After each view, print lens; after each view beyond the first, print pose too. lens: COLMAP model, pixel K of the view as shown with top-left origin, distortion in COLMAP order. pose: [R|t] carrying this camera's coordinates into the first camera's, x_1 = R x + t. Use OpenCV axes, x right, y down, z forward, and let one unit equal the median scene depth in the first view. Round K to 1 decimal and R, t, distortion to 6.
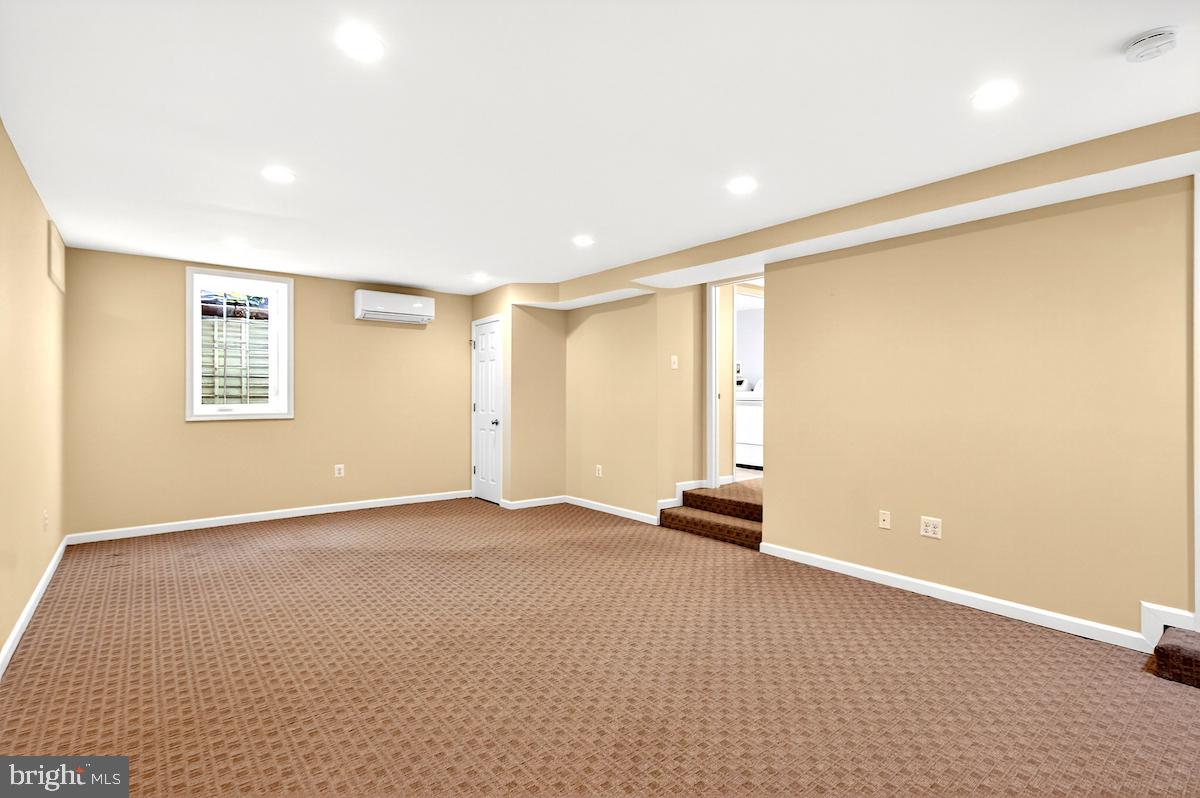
lens RADIAL K [[559.6, 0, 596.9], [0, 559.6, 398.2], [0, 0, 1]] dist [0.004483, 0.000680]
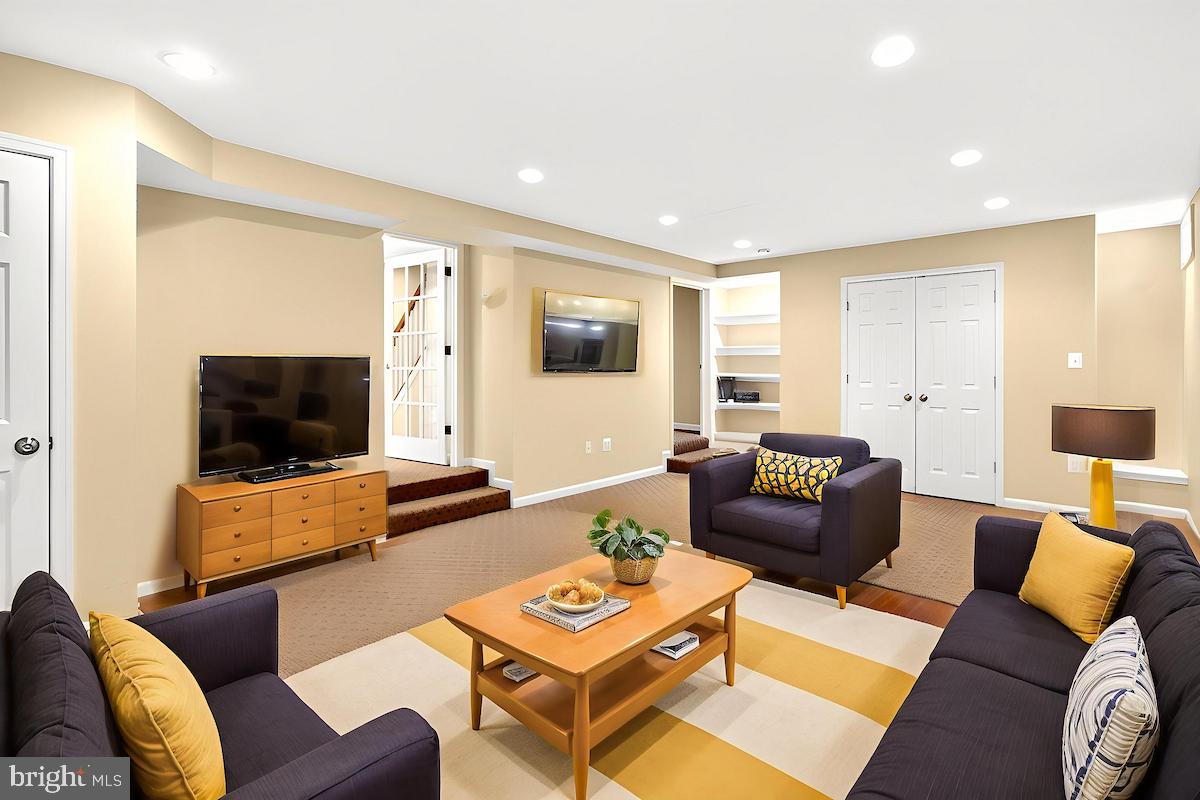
lens RADIAL K [[555.9, 0, 599.5], [0, 555.9, 365.4], [0, 0, 1]] dist [0.000846, 0.000123]
pose [[-0.154260, -0.001110, 0.988030, -0.835450], [0.003420, 0.999993, 0.001657, -0.007209], [-0.988024, 0.003634, -0.154255, 1.029107]]
